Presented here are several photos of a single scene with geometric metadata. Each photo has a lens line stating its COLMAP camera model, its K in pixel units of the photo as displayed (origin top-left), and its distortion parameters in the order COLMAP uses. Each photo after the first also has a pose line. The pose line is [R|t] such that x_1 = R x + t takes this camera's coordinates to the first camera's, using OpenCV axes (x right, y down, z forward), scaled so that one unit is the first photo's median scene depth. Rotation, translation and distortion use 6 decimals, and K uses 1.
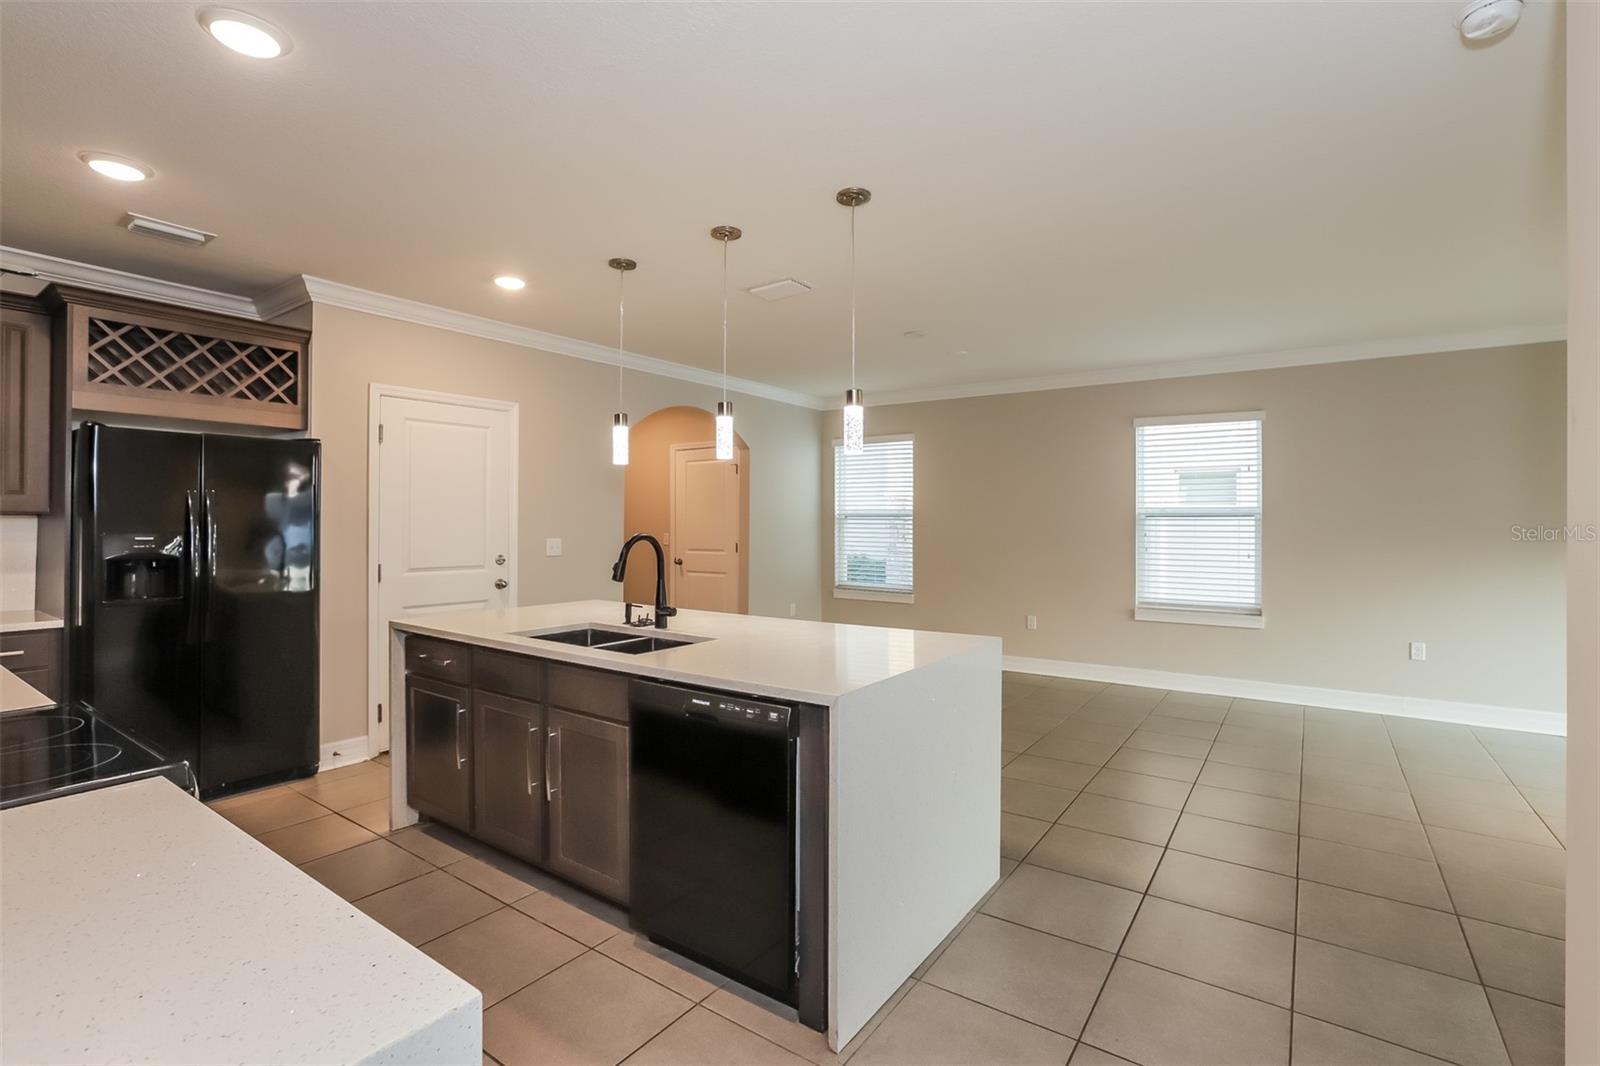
lens RADIAL K [[733.0, 0, 802.1], [0, 733.0, 526.5], [0, 0, 1]] dist [-0.056739, 0.025607]
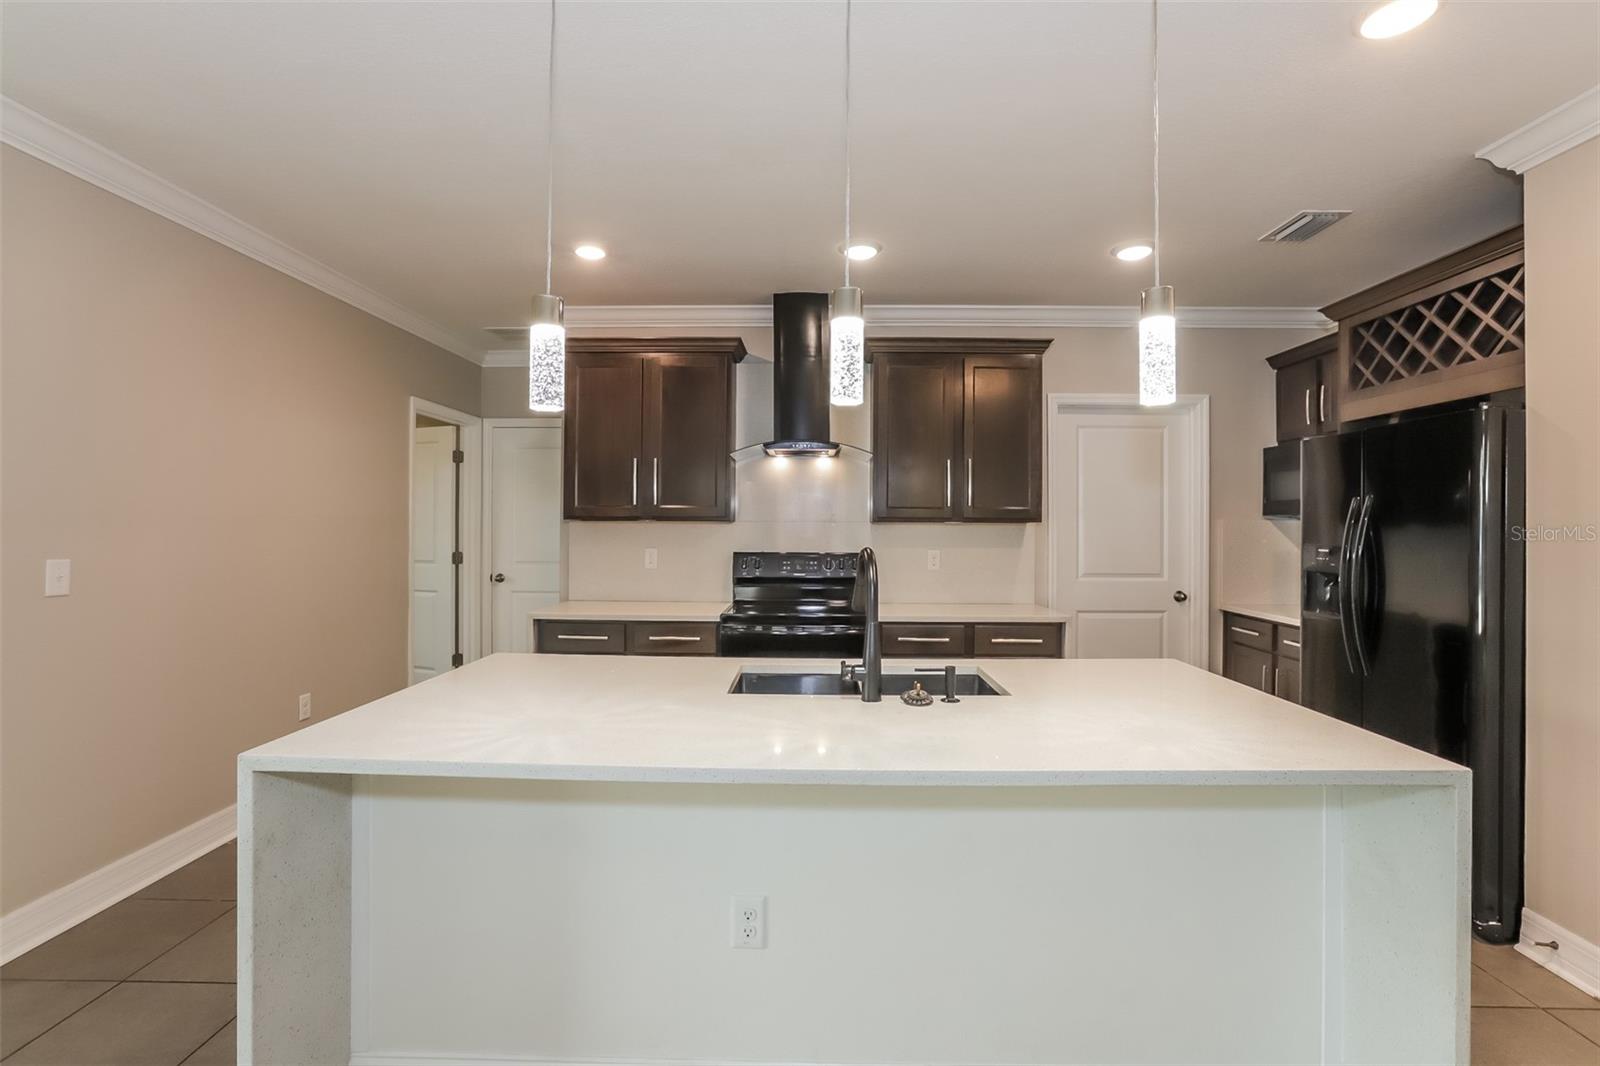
lens RADIAL K [[733.0, 0, 802.1], [0, 733.0, 526.5], [0, 0, 1]] dist [-0.056739, 0.025607]
pose [[-0.826361, -0.006573, -0.563102, 0.159512], [-0.008888, 0.999960, 0.001371, -0.009765], [0.563070, 0.006138, -0.826386, 1.164646]]
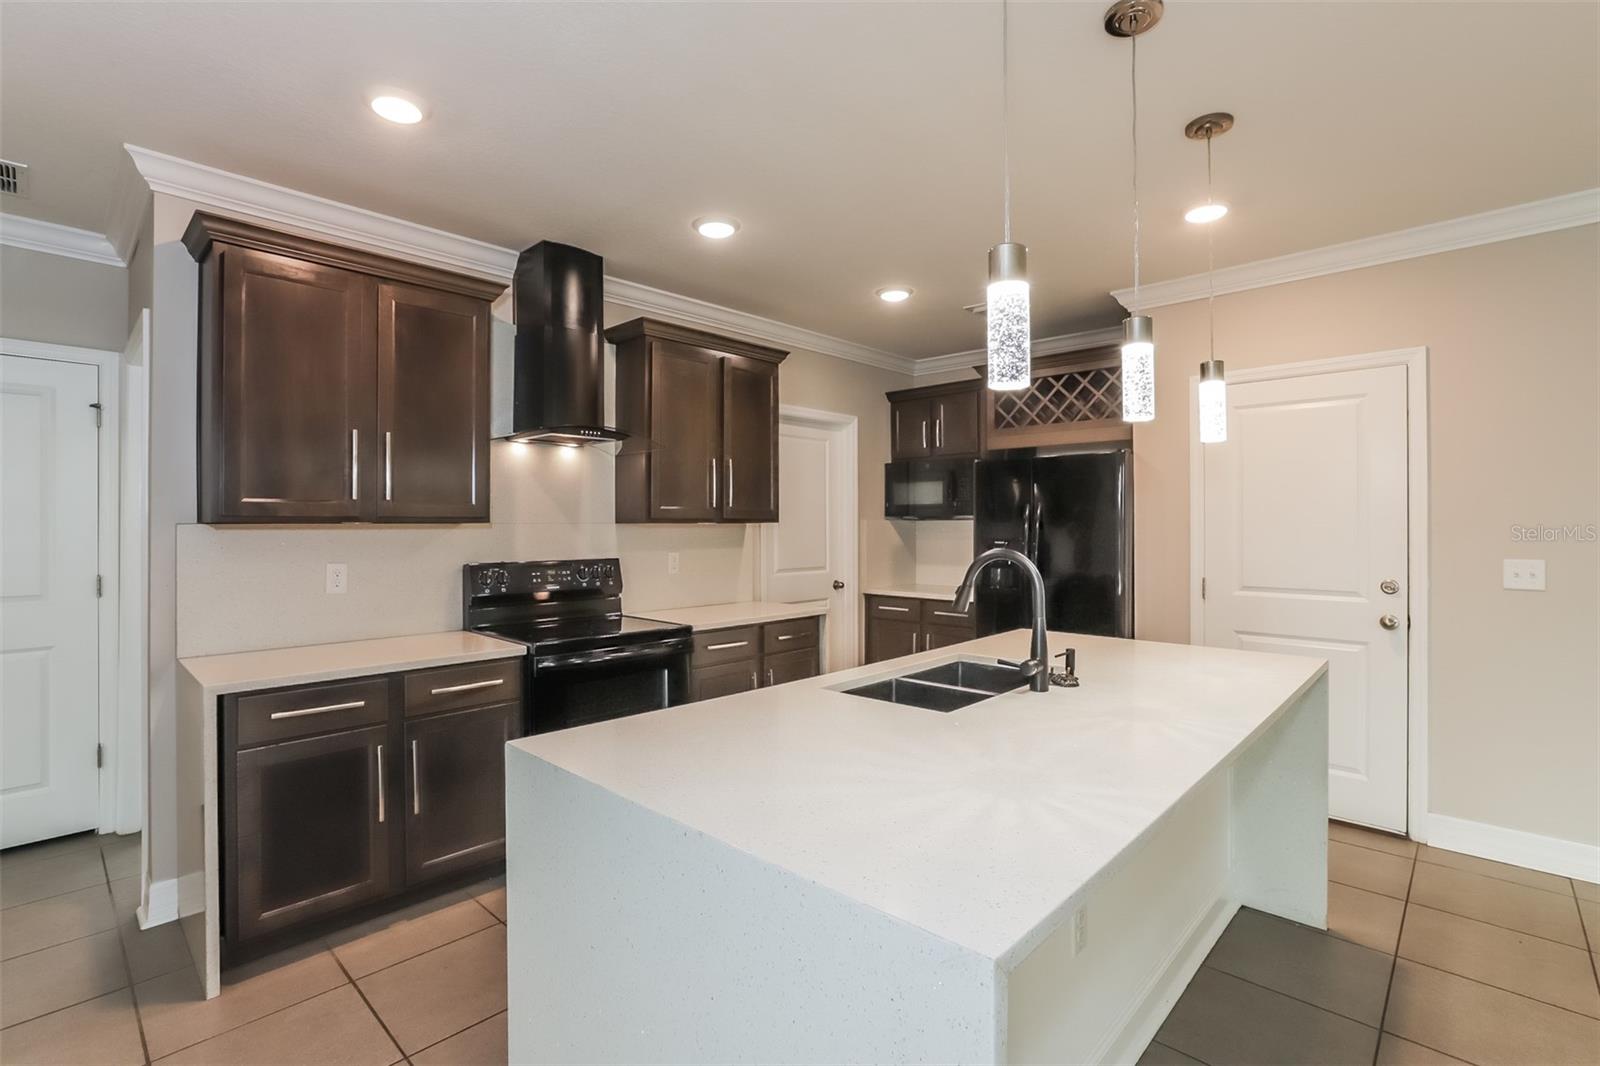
lens RADIAL K [[733.0, 0, 802.1], [0, 733.0, 526.5], [0, 0, 1]] dist [-0.056739, 0.025607]
pose [[-0.140251, 0.000417, -0.990116, 0.390447], [-0.000908, 0.999999, 0.000550, -0.012523], [0.990116, 0.000976, -0.140251, 0.690528]]
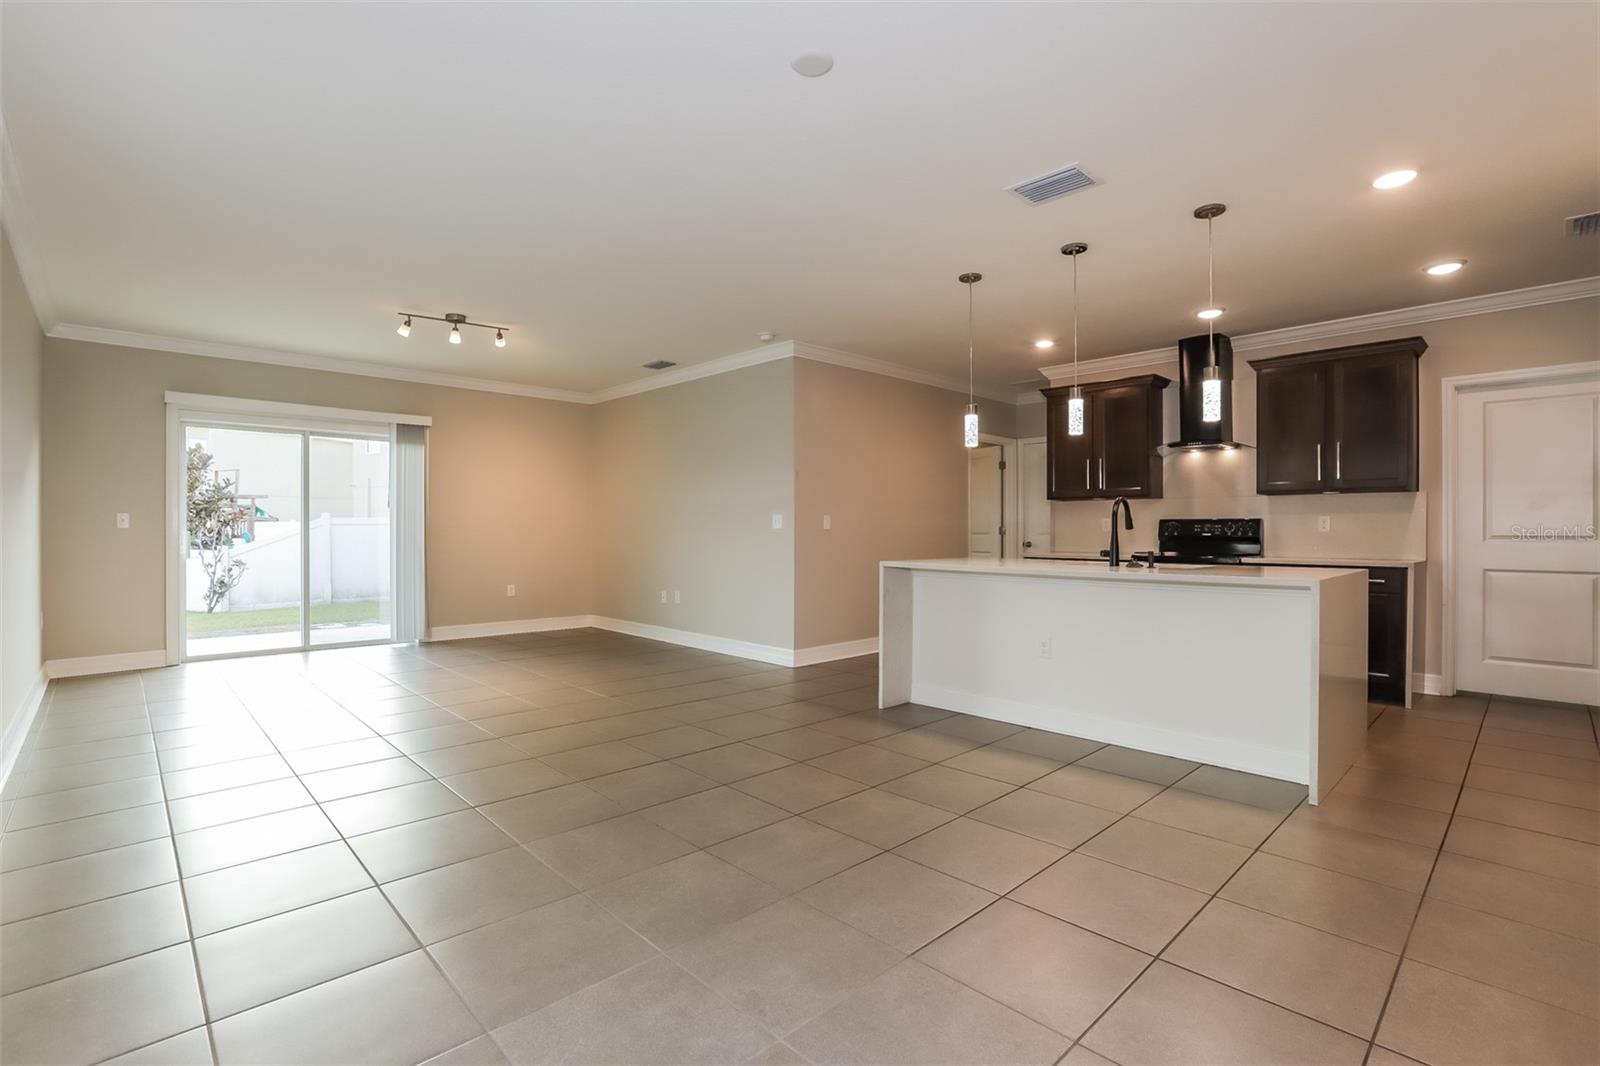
lens RADIAL K [[733.0, 0, 802.1], [0, 733.0, 526.5], [0, 0, 1]] dist [-0.056739, 0.025607]
pose [[-0.980991, -0.004323, 0.194005, 0.084504], [-0.004648, 0.999988, -0.001219, 0.052493], [-0.193998, -0.002098, -0.981000, 1.903915]]
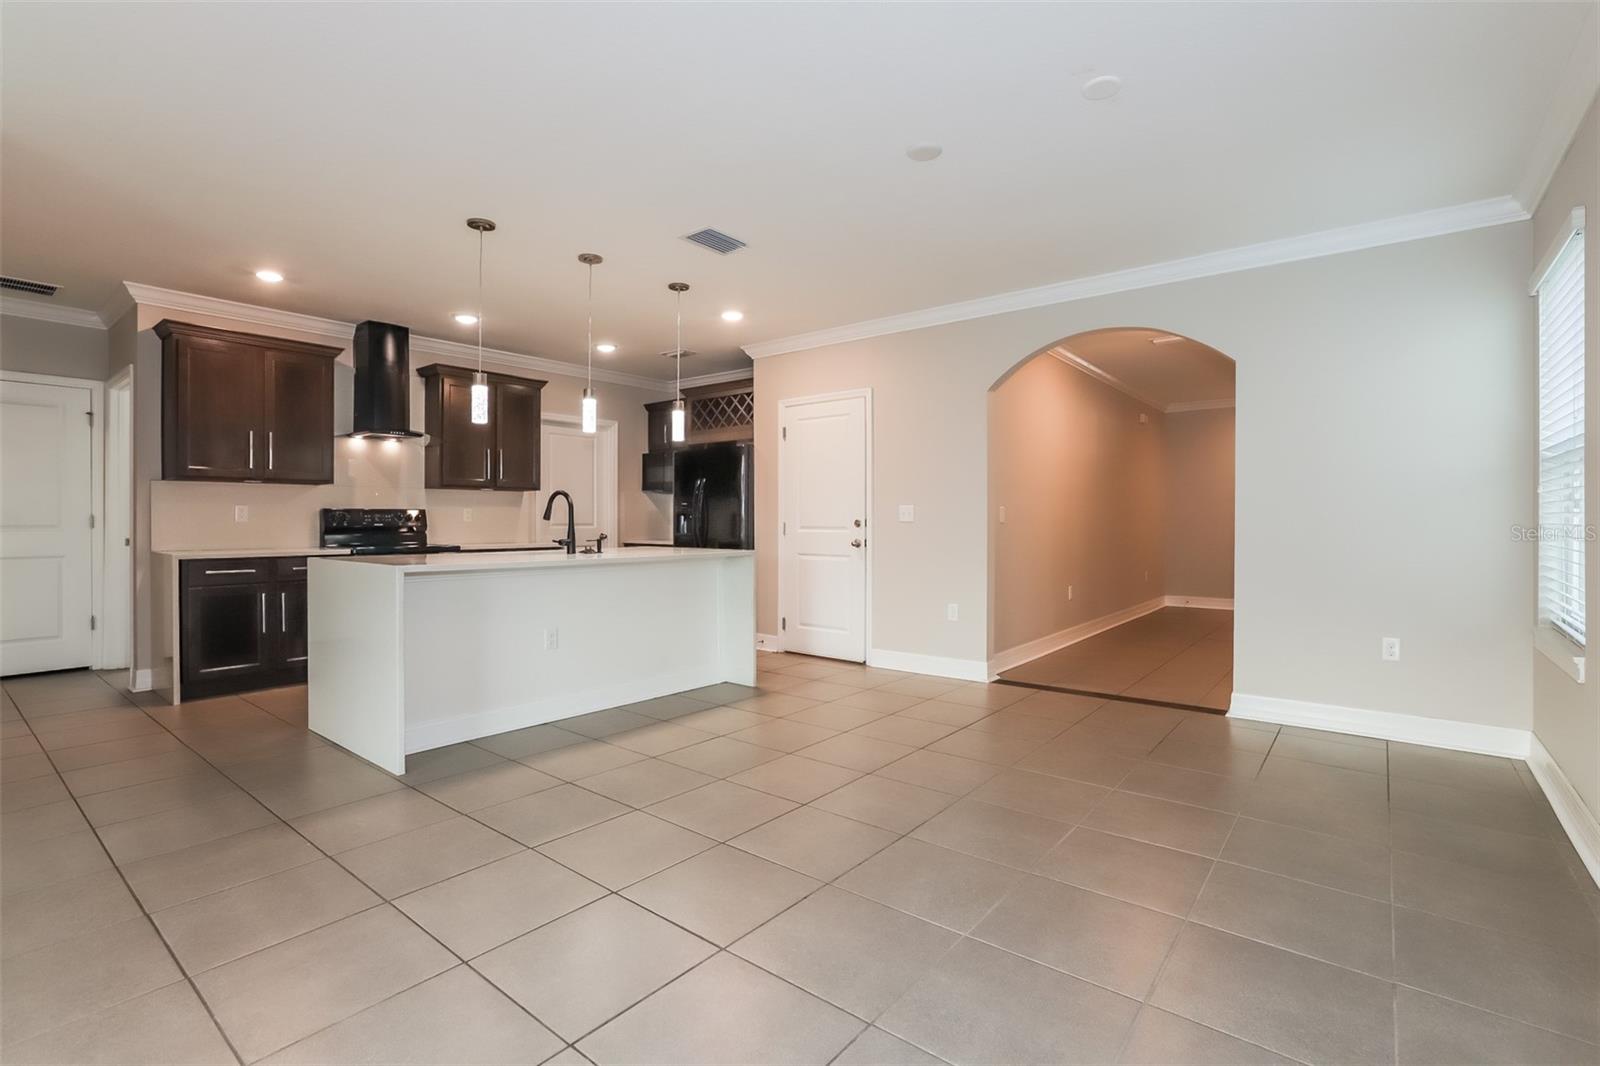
lens RADIAL K [[733.0, 0, 802.1], [0, 733.0, 526.5], [0, 0, 1]] dist [-0.056739, 0.025607]
pose [[-0.060561, 0.006508, -0.998143, 0.976973], [-0.002020, 0.999976, 0.006643, 0.055079], [0.998162, 0.002419, -0.060547, 1.222735]]
